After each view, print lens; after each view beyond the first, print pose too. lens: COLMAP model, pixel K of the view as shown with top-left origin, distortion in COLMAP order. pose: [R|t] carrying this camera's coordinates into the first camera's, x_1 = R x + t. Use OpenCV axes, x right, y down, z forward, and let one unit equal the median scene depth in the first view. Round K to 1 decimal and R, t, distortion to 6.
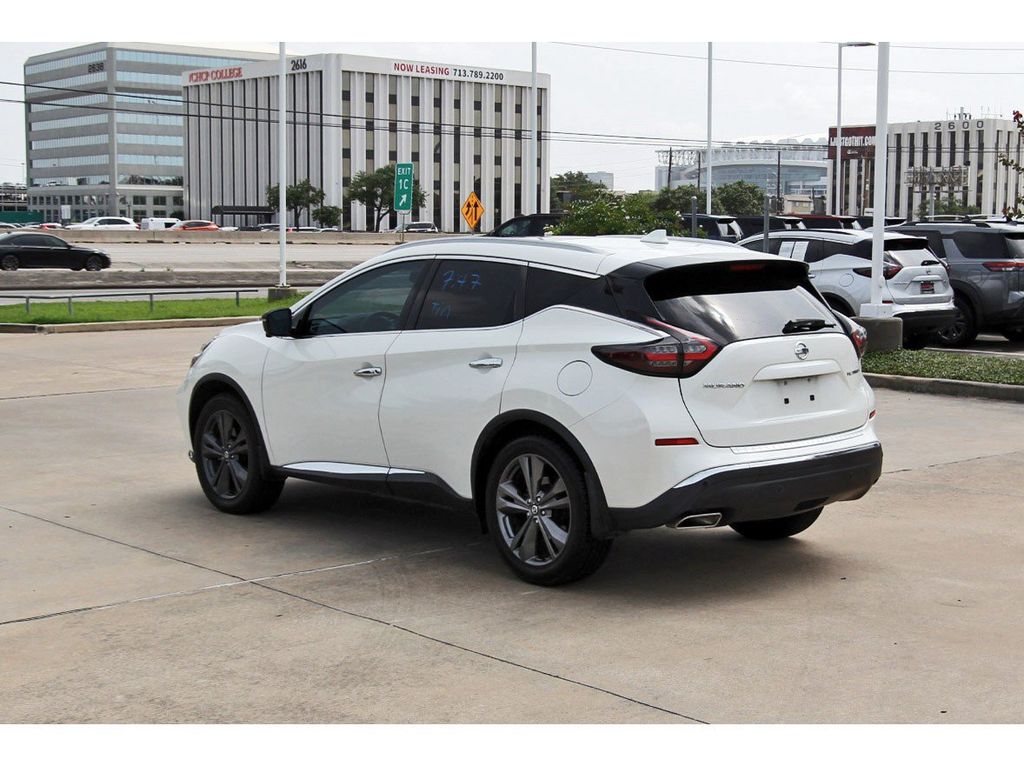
lens RADIAL K [[1636.6, 0, 512.0], [0, 1636.6, 383.5], [0, 0, 1]] dist [0.020191, 0.049601]
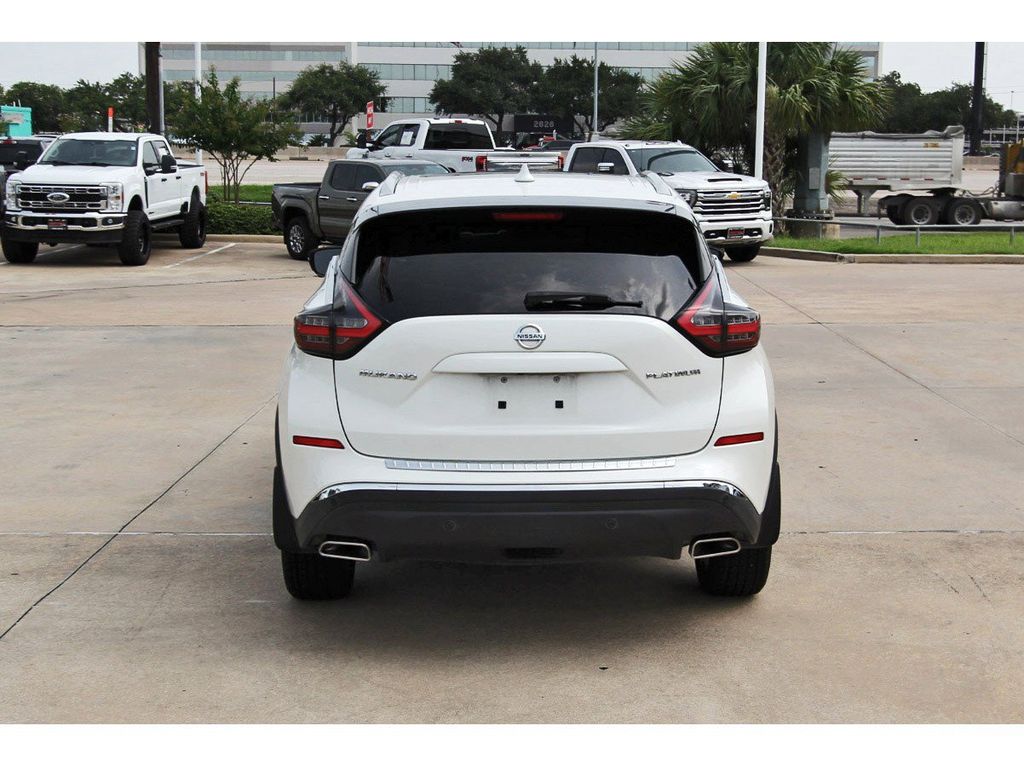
lens RADIAL K [[1490.8, 0, 512.0], [0, 1490.8, 383.5], [0, 0, 1]] dist [-0.023168, 0.072085]
pose [[0.763292, 0.096198, -0.638851, 0.597620], [-0.061334, 0.995176, 0.076572, -0.049755], [0.643135, -0.019263, 0.765510, 0.513508]]
